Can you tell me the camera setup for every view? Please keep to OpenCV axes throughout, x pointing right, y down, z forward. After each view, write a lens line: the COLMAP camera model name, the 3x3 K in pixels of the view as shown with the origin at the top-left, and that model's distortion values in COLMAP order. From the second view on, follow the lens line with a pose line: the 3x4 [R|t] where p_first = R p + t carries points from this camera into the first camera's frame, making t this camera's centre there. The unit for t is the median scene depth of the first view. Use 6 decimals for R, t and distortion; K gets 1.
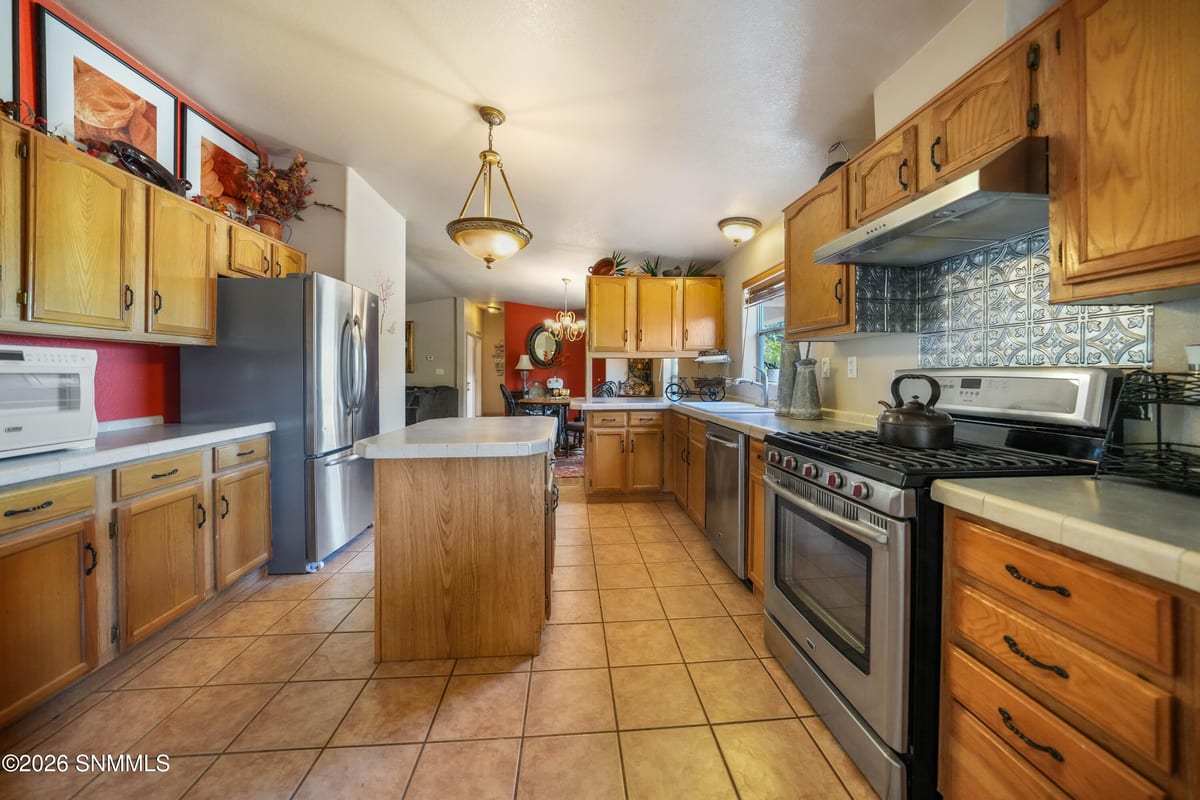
lens RADIAL K [[424.6, 0, 597.4], [0, 424.6, 384.6], [0, 0, 1]] dist [-0.030775, 0.006941]
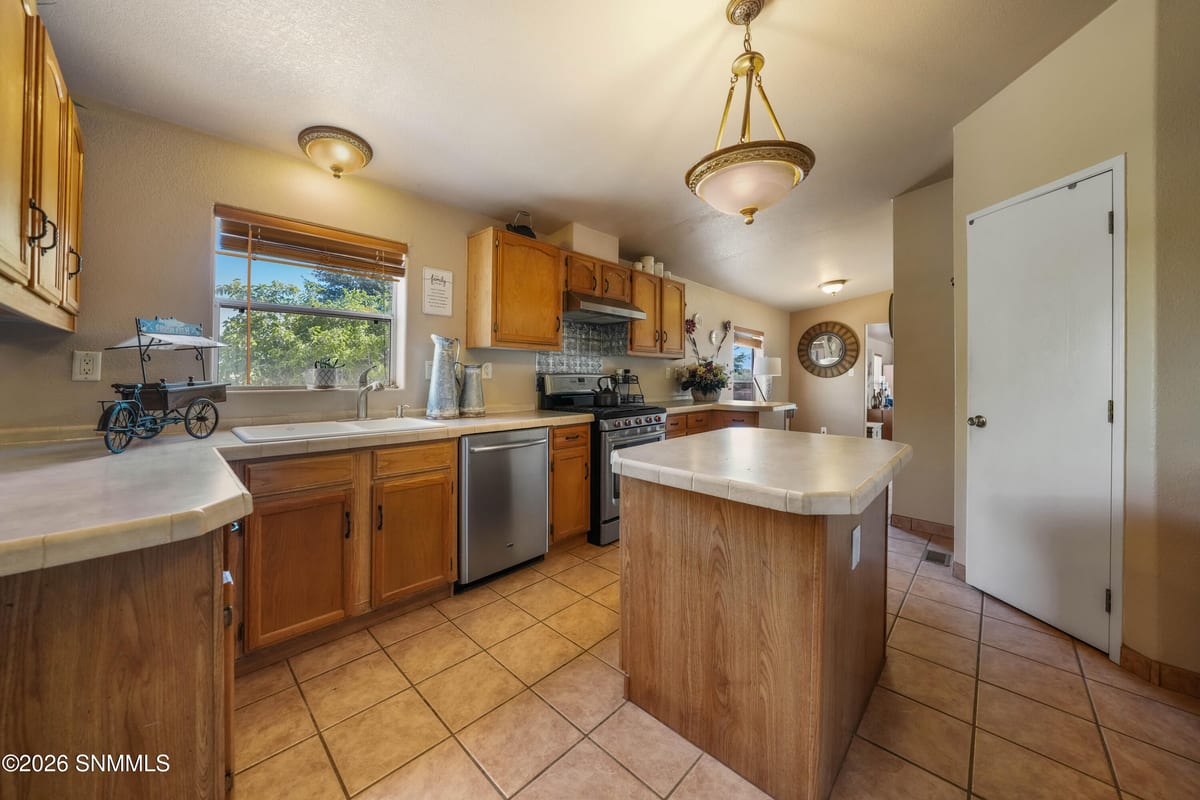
lens RADIAL K [[424.6, 0, 597.4], [0, 424.6, 384.6], [0, 0, 1]] dist [-0.030775, 0.006941]
pose [[-0.671275, -0.017178, 0.741010, -0.518841], [0.014567, 0.999233, 0.036360, -0.036102], [-0.741065, 0.035202, -0.670509, 1.421226]]
